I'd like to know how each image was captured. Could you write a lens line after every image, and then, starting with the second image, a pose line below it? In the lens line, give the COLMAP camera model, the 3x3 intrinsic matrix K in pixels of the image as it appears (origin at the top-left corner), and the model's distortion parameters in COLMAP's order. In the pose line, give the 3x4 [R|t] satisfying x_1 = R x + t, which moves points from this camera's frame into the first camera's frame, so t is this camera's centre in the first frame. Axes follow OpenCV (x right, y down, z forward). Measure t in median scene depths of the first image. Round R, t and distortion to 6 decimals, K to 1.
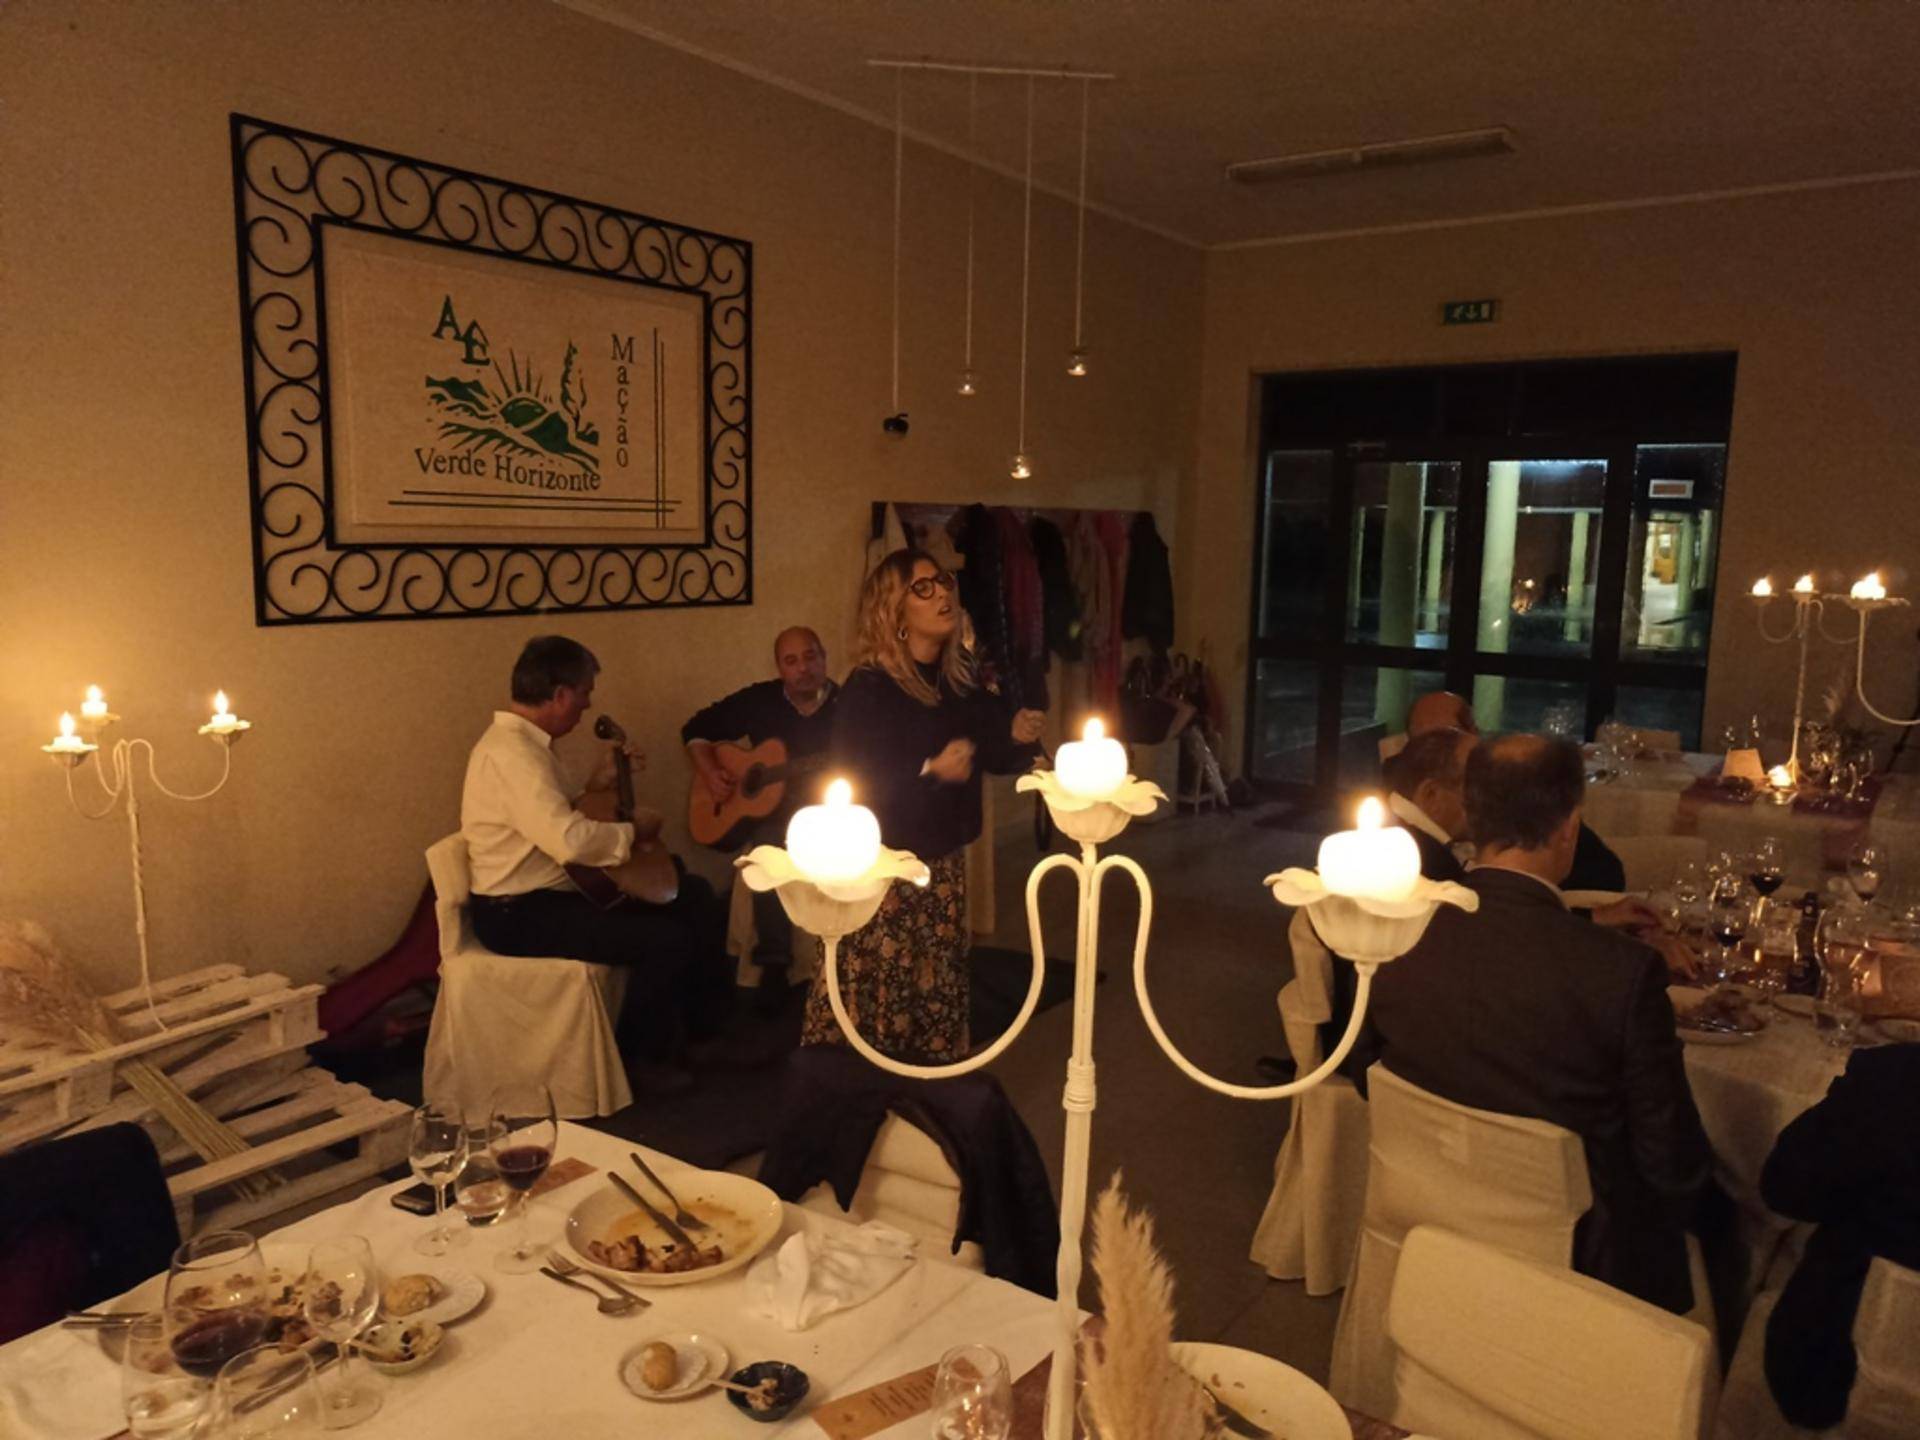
lens RADIAL K [[1410.5, 0, 960.0], [0, 1410.5, 720.0], [0, 0, 1]] dist [0.007330, 0.009379]
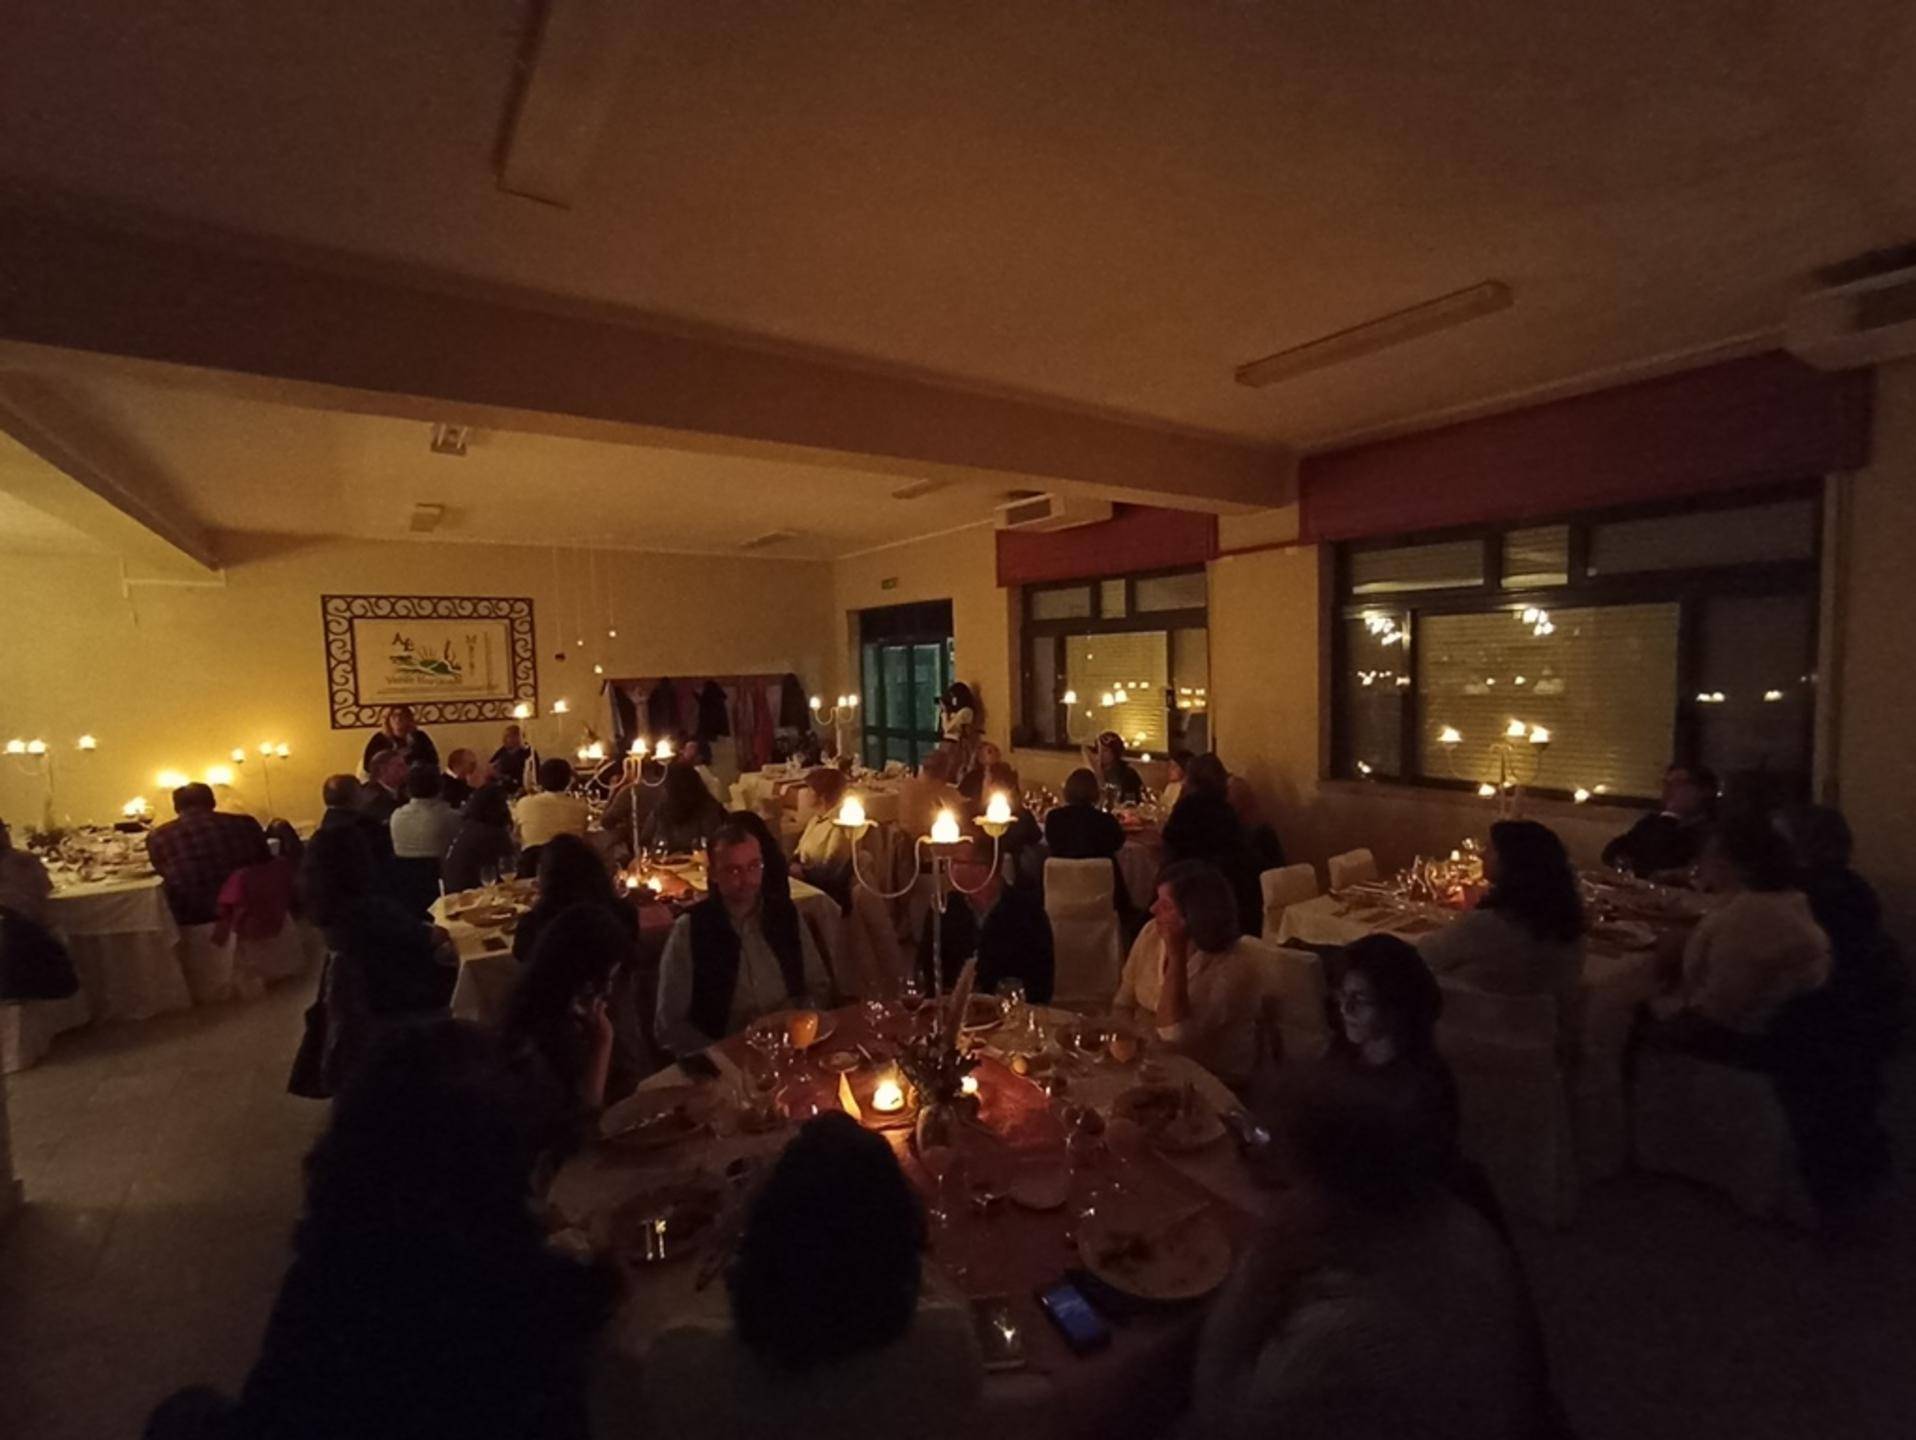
lens RADIAL K [[876.9, 0, 958.0], [0, 876.9, 720.0], [0, 0, 1]] dist [-0.004047, 0.000205]
pose [[0.949742, -0.026606, -0.311902, 1.522560], [0.005095, 0.997563, -0.069582, 0.066161], [0.312994, 0.064496, 0.947563, -0.557289]]
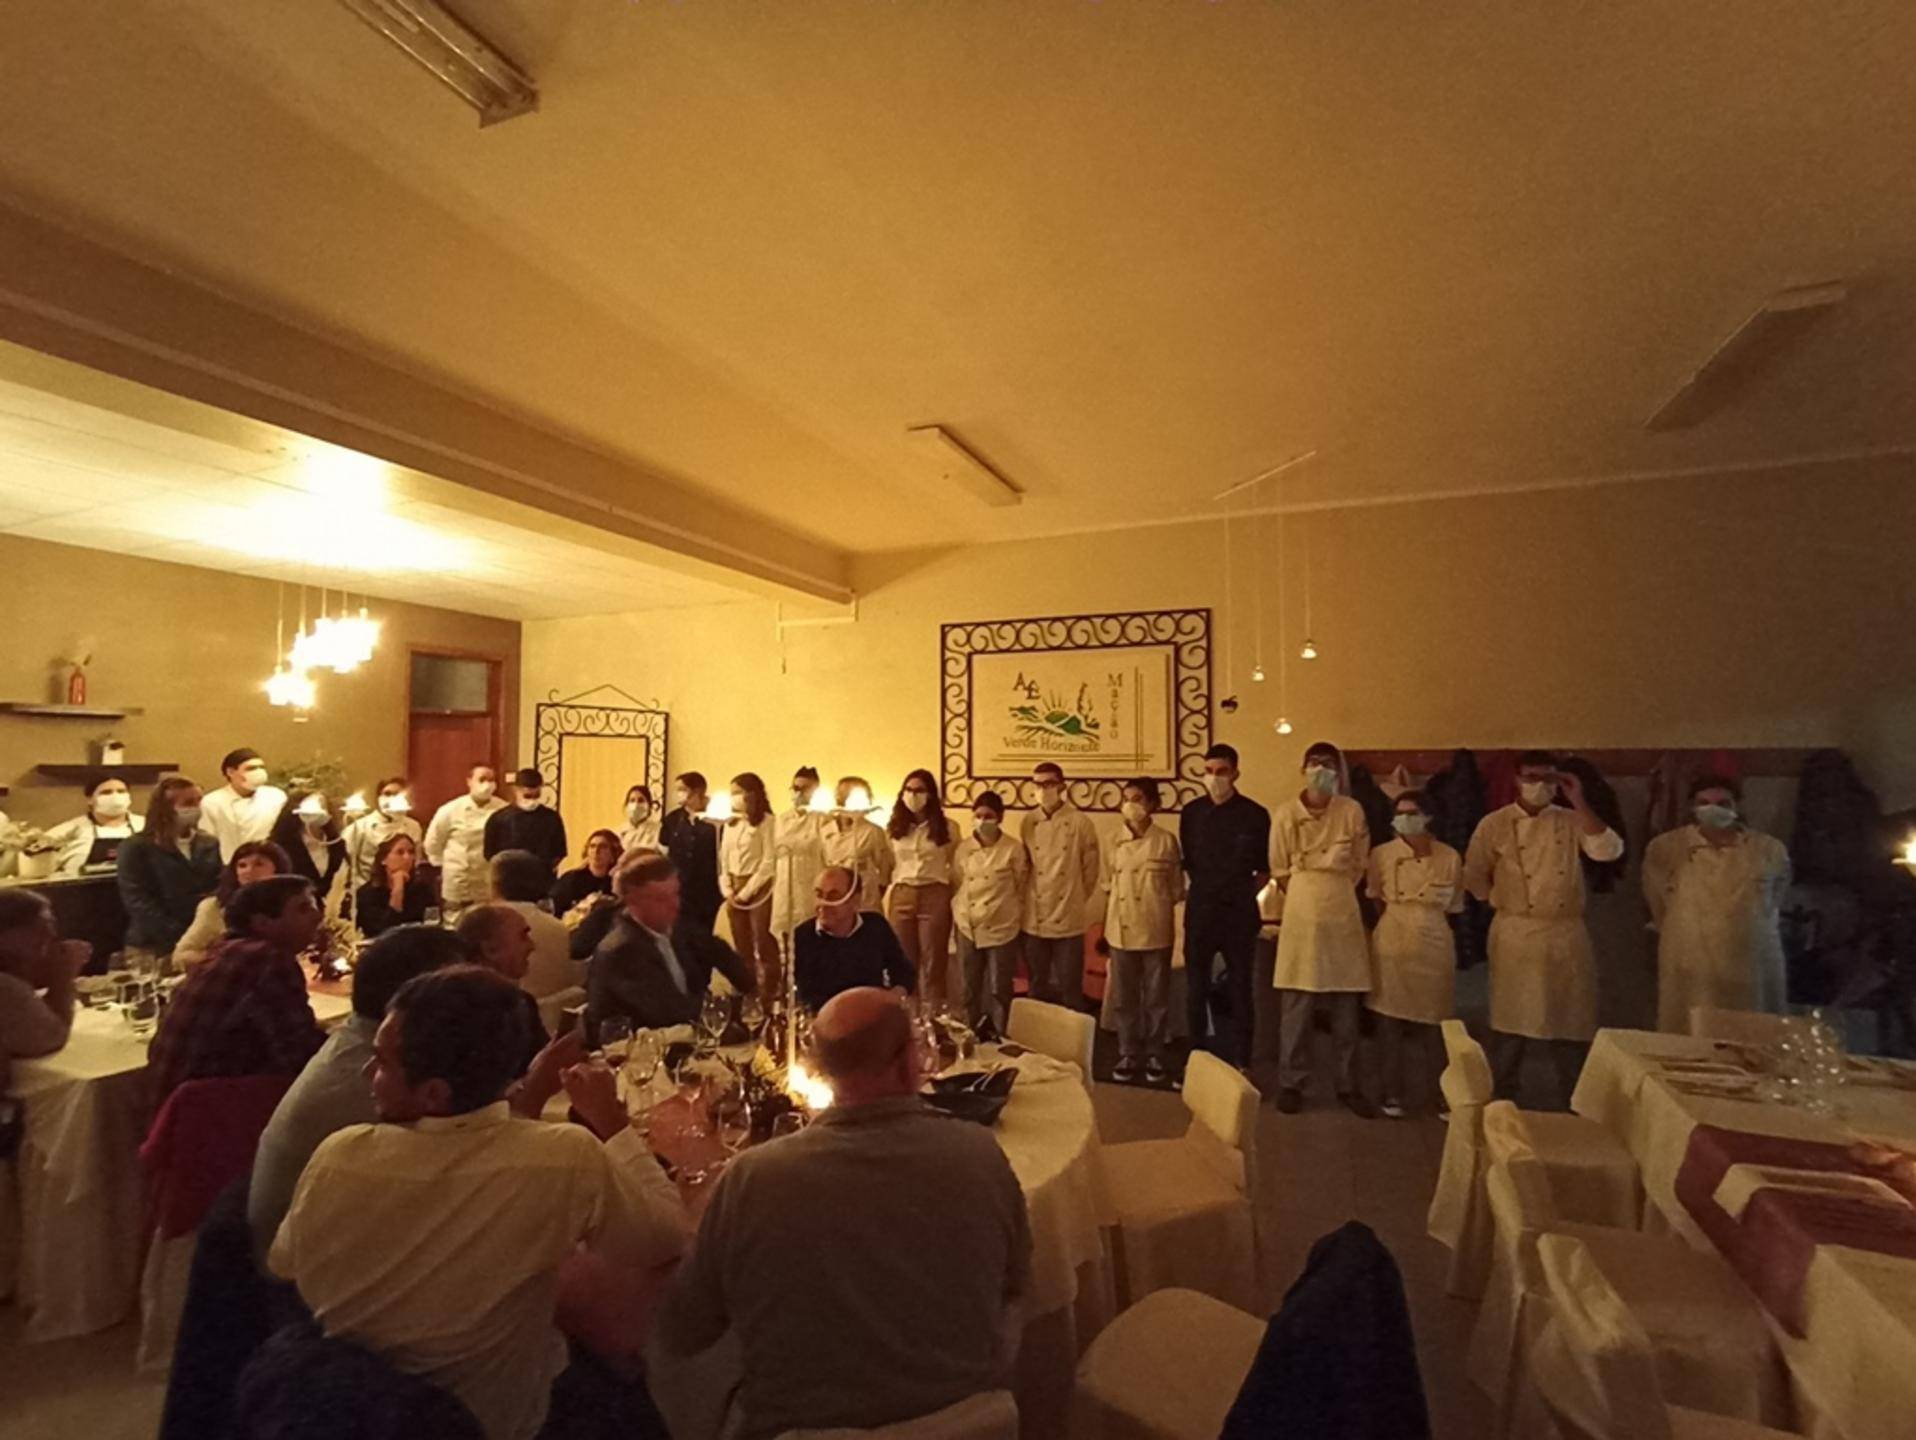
lens RADIAL K [[876.9, 0, 958.0], [0, 876.9, 720.0], [0, 0, 1]] dist [-0.004047, 0.000205]
pose [[0.234191, -0.064903, -0.970022, 0.970501], [-0.129679, 0.986767, -0.097331, -0.063177], [0.963503, 0.148585, 0.222675, 0.558070]]
